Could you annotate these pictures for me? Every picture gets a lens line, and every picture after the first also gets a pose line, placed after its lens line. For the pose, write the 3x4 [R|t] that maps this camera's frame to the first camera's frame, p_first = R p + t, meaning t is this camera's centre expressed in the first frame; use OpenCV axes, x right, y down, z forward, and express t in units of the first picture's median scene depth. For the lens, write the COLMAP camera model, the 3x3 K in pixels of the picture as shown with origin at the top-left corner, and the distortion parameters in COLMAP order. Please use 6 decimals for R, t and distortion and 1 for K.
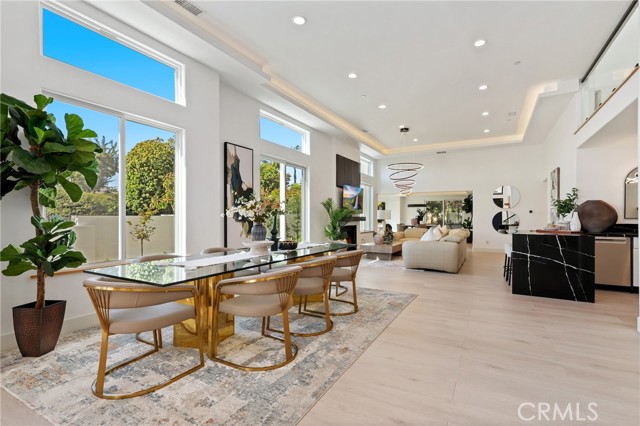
lens RADIAL K [[301.1, 0, 322.4], [0, 301.1, 216.6], [0, 0, 1]] dist [0.001040, 0.002231]
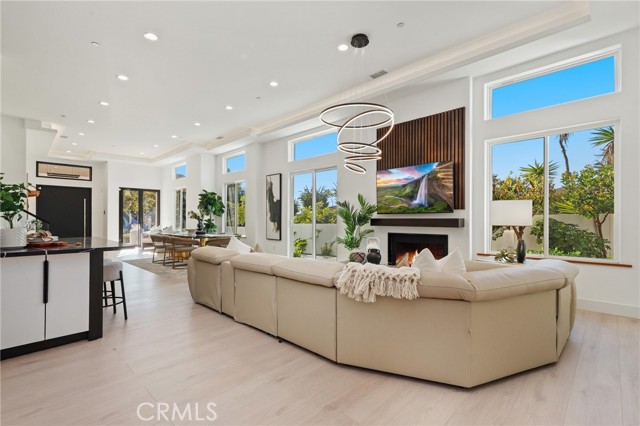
lens RADIAL K [[301.1, 0, 326.9], [0, 301.1, 217.6], [0, 0, 1]] dist [0.001040, 0.002231]
pose [[-0.255352, -0.006528, -0.966826, 1.432474], [0.004114, 0.999961, -0.007838, 0.008172], [0.966839, -0.005979, -0.255315, 2.022028]]
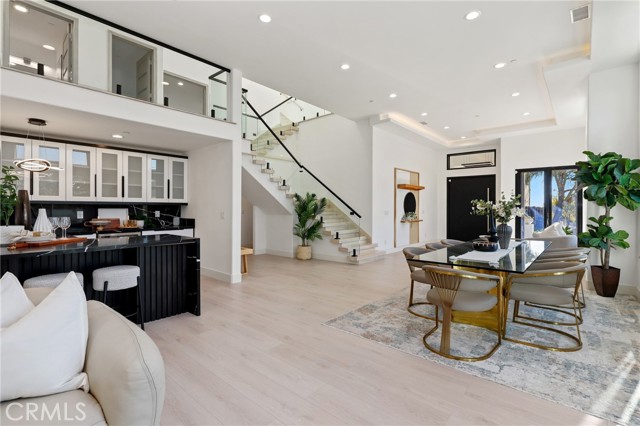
lens RADIAL K [[301.1, 0, 322.4], [0, 301.1, 207.5], [0, 0, 1]] dist [0.001040, 0.002231]
pose [[-0.981002, -0.005270, 0.193924, 0.176374], [-0.006449, 0.999964, -0.005447, -0.020207], [-0.193888, -0.006594, -0.981001, 1.750616]]
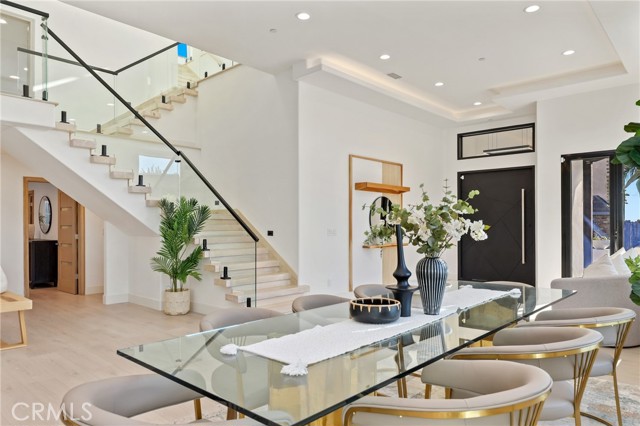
lens RADIAL K [[431.0, 0, 316.2], [0, 431.0, 226.0], [0, 0, 1]] dist [0.001066, -0.007490]
pose [[-0.974110, -0.000359, 0.226075, -0.151405], [-0.000485, 1.000000, -0.000502, -0.020206], [-0.226074, -0.000598, -0.974110, 1.359851]]
